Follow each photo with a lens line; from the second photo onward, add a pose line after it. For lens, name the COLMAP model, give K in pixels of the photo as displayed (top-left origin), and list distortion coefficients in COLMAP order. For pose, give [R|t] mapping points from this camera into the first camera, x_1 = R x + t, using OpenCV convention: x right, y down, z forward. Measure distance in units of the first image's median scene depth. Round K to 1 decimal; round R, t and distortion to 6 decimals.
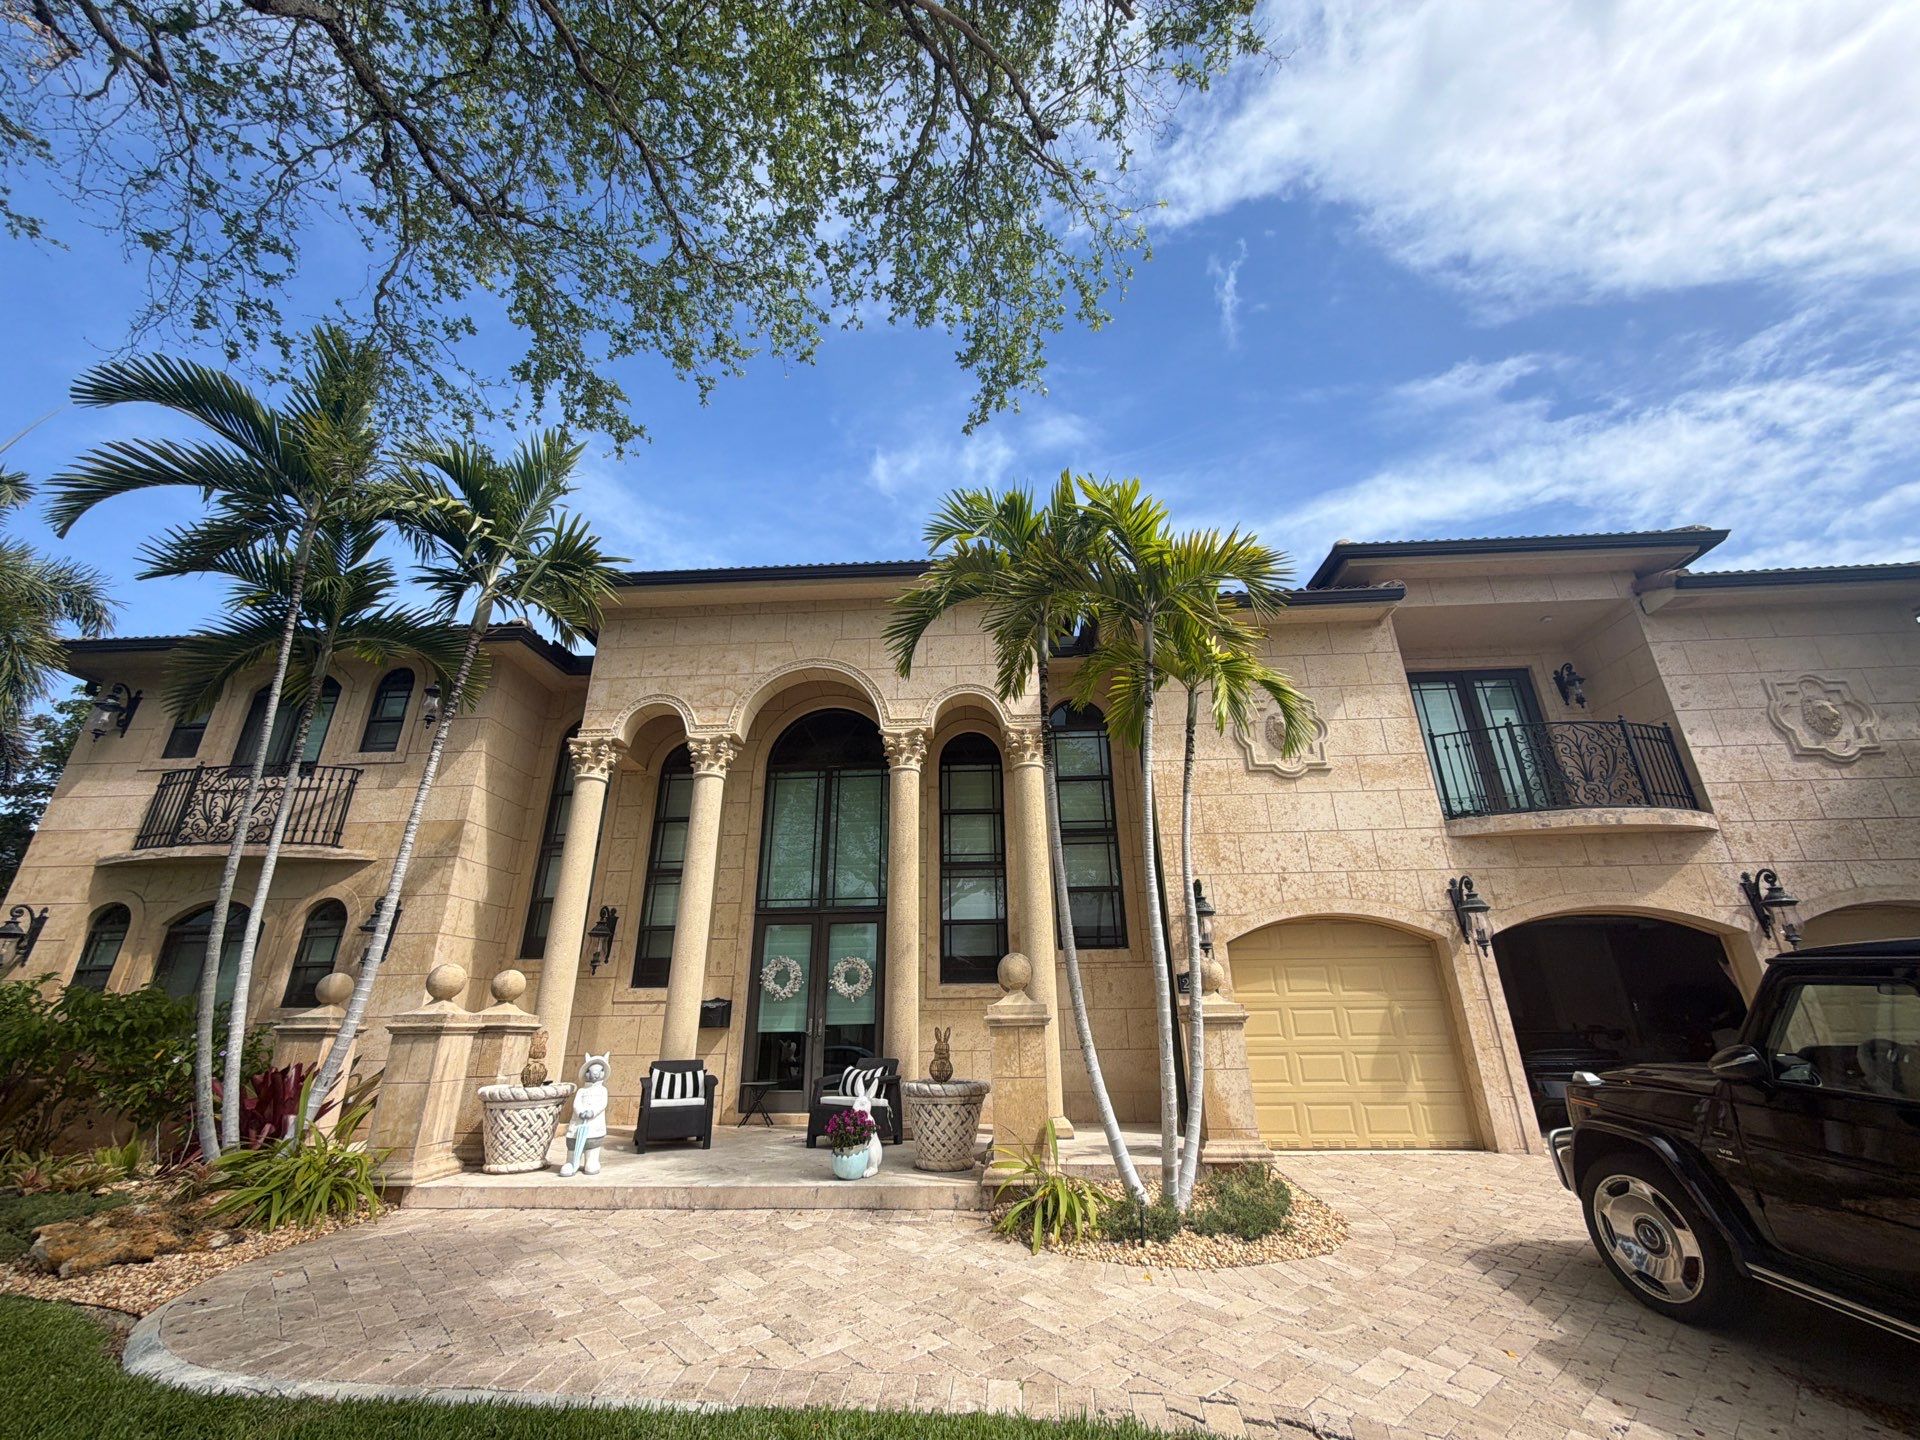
lens RADIAL K [[773.4, 0, 959.3], [0, 773.4, 716.7], [0, 0, 1]] dist [0.002082, 0.000319]
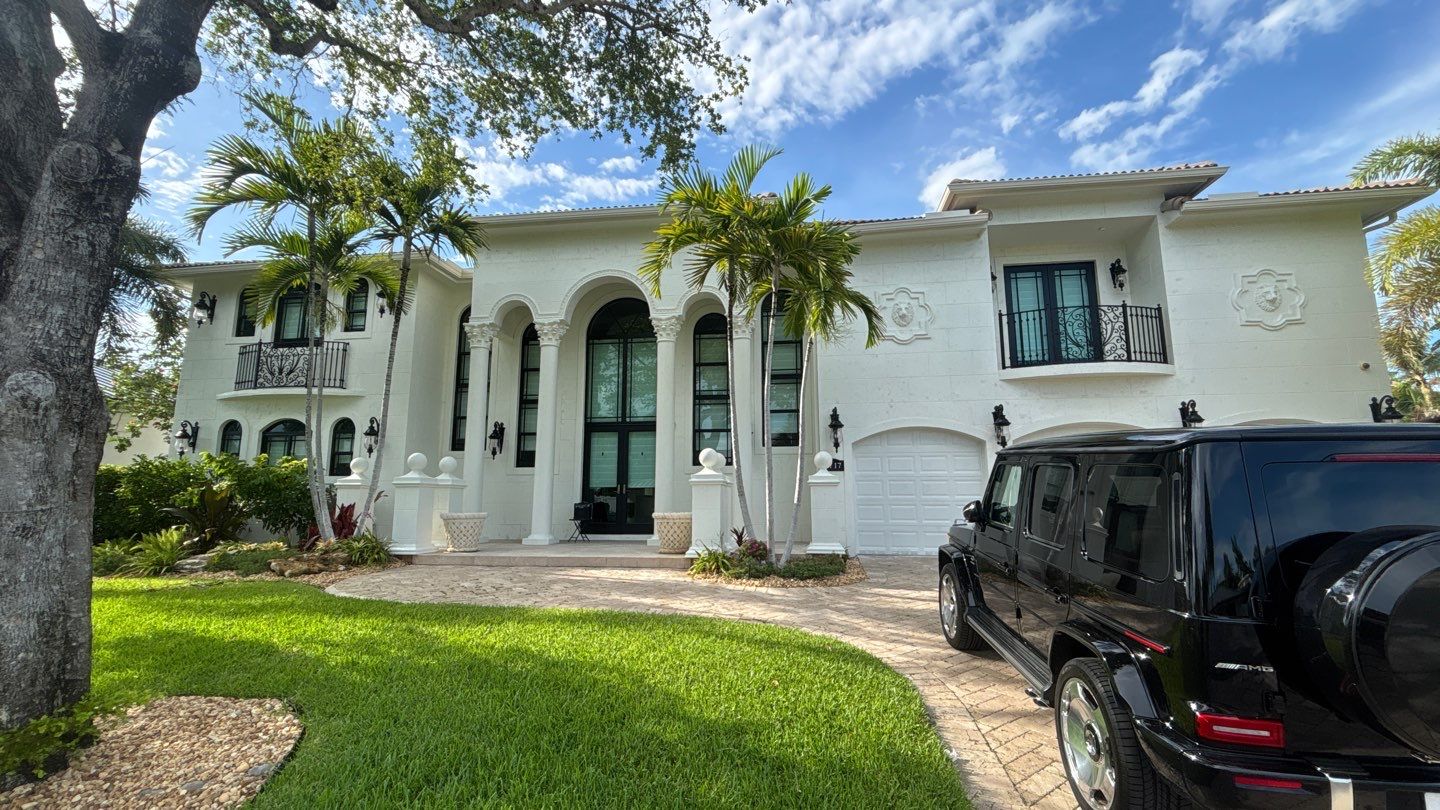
lens RADIAL K [[625.2, 0, 719.5], [0, 625.2, 408.6], [0, 0, 1]] dist [0.002450, -0.000696]
pose [[0.995805, -0.001193, -0.091496, 0.157851], [0.021125, 0.975899, 0.217198, -0.071541], [0.089032, -0.218220, 0.971830, -0.285396]]
